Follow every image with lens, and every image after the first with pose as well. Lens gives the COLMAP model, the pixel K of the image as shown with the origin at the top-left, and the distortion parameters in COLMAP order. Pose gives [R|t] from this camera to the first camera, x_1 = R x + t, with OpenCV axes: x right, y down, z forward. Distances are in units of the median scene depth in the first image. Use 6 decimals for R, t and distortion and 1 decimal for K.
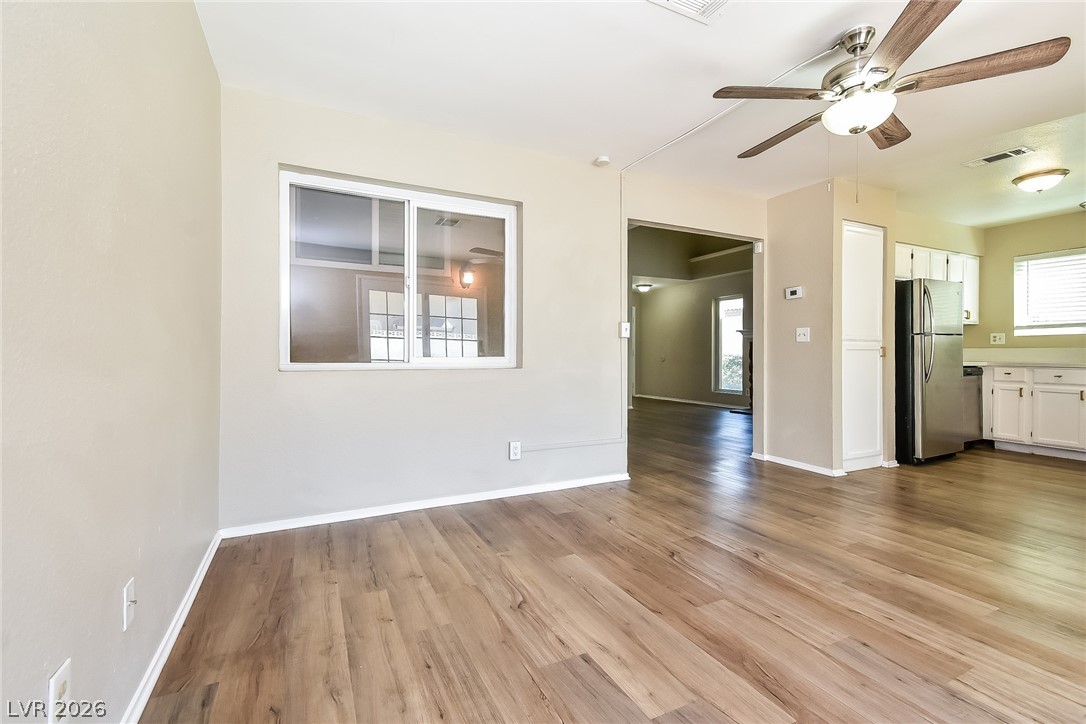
lens RADIAL K [[481.5, 0, 543.0], [0, 481.5, 362.0], [0, 0, 1]] dist [0.001802, -0.000048]
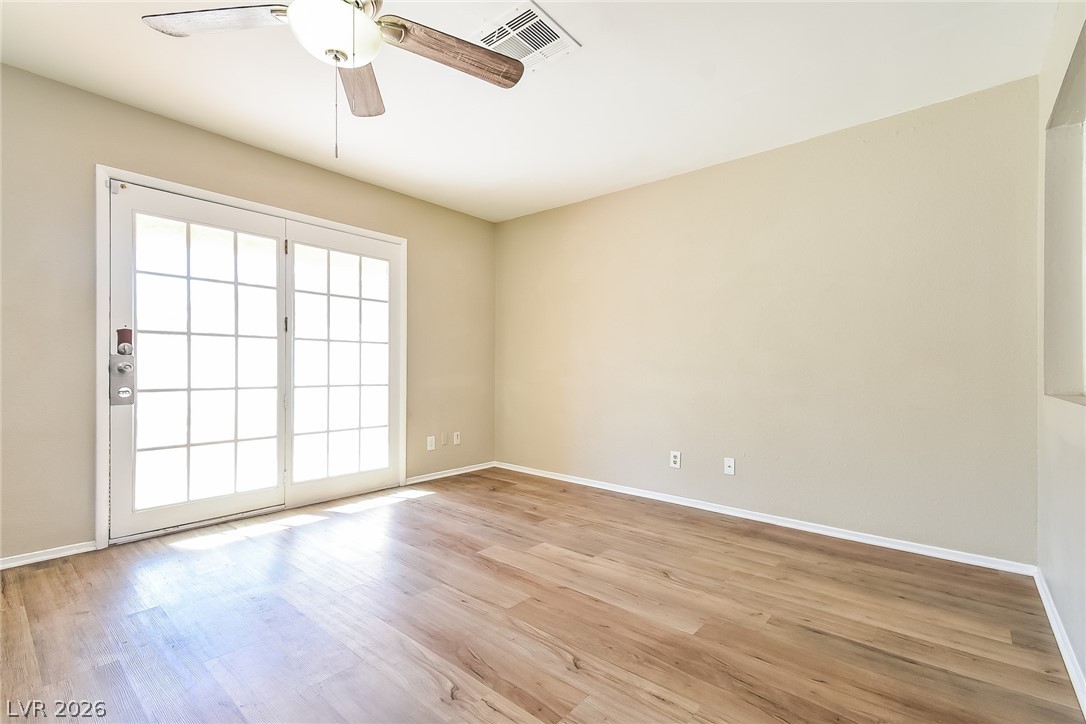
lens RADIAL K [[481.5, 0, 543.0], [0, 481.5, 362.0], [0, 0, 1]] dist [0.001802, -0.000048]
pose [[-0.918897, -0.010975, -0.394344, 0.667990], [-0.011621, 0.999932, -0.000750, -0.026239], [0.394326, 0.003893, -0.918962, 1.835188]]
